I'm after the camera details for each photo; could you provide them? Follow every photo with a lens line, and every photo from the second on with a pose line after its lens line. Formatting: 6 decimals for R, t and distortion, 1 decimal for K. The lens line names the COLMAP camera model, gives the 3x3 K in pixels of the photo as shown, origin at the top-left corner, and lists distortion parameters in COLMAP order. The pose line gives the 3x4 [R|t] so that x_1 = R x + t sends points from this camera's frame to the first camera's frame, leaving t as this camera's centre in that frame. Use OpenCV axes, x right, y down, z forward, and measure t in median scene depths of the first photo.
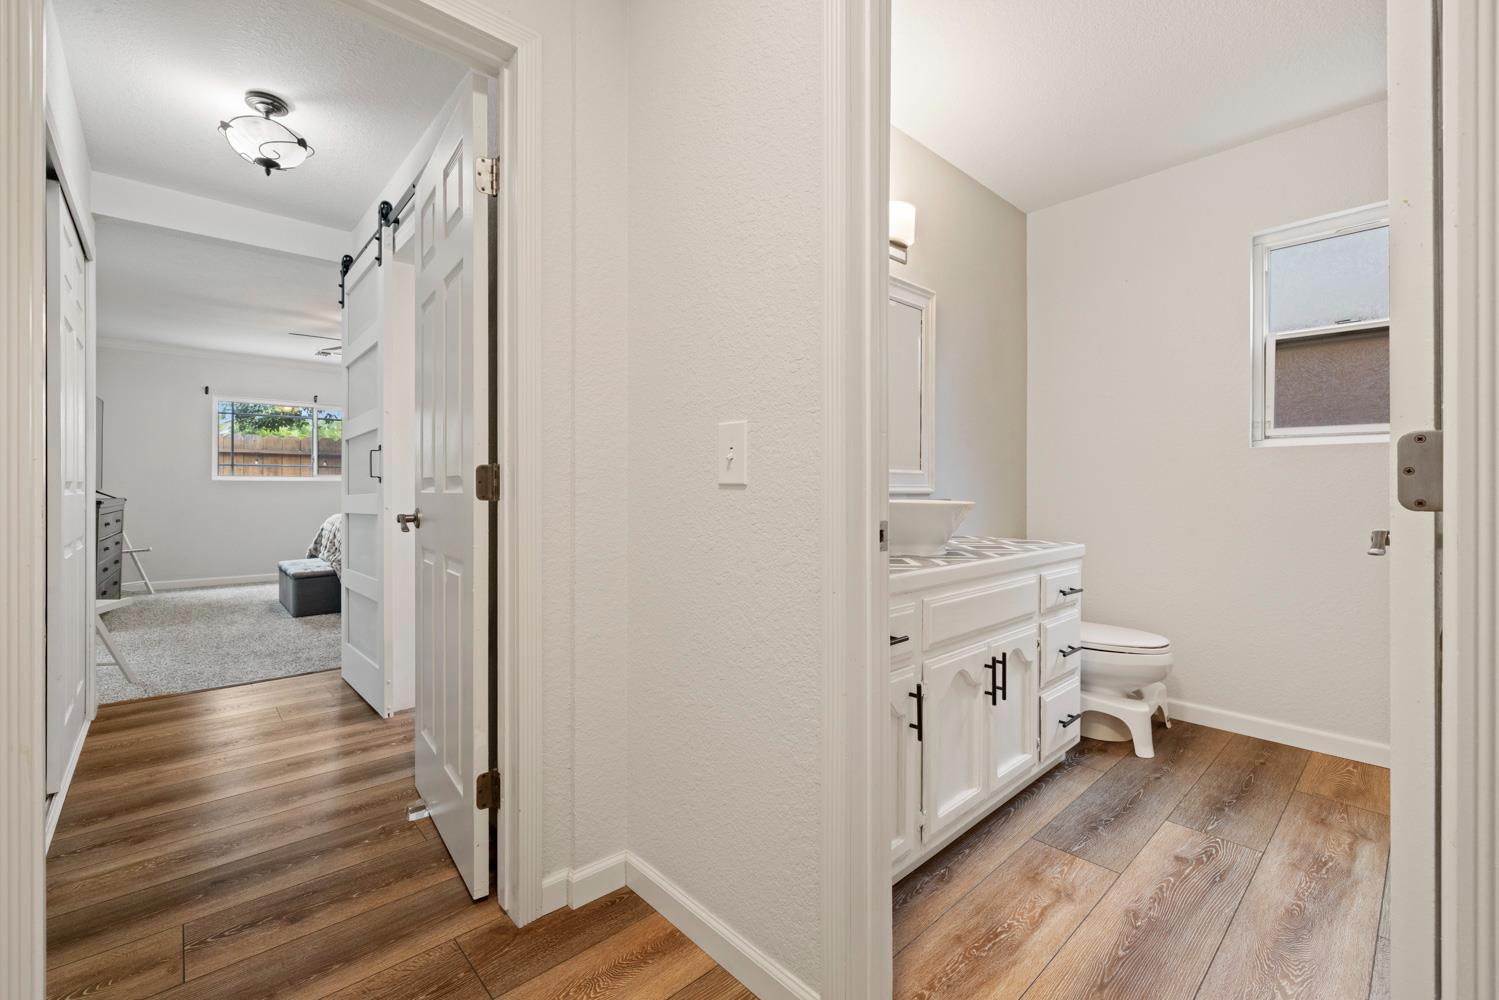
lens RADIAL K [[641.4, 0, 737.2], [0, 641.4, 490.9], [0, 0, 1]] dist [0.000381, 0.001605]
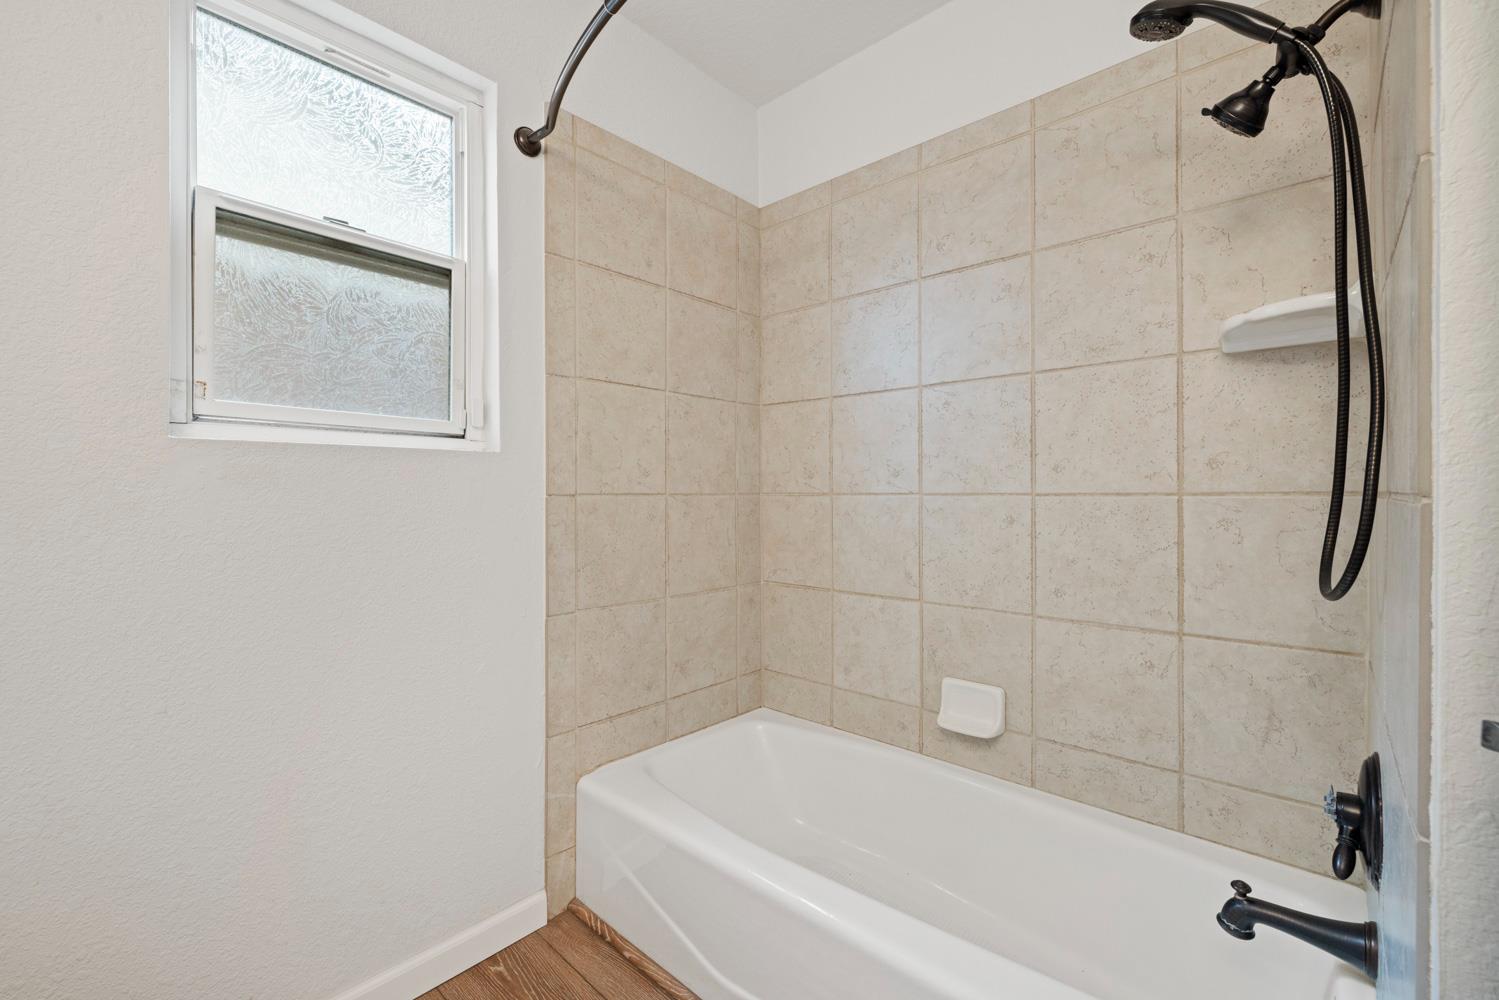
lens RADIAL K [[641.4, 0, 746.1], [0, 641.4, 496.0], [0, 0, 1]] dist [0.000381, 0.001605]
pose [[-0.105205, -0.004917, 0.994438, 0.337608], [0.009378, 0.999938, 0.005936, -0.027778], [-0.994406, 0.009950, -0.105153, 0.665217]]
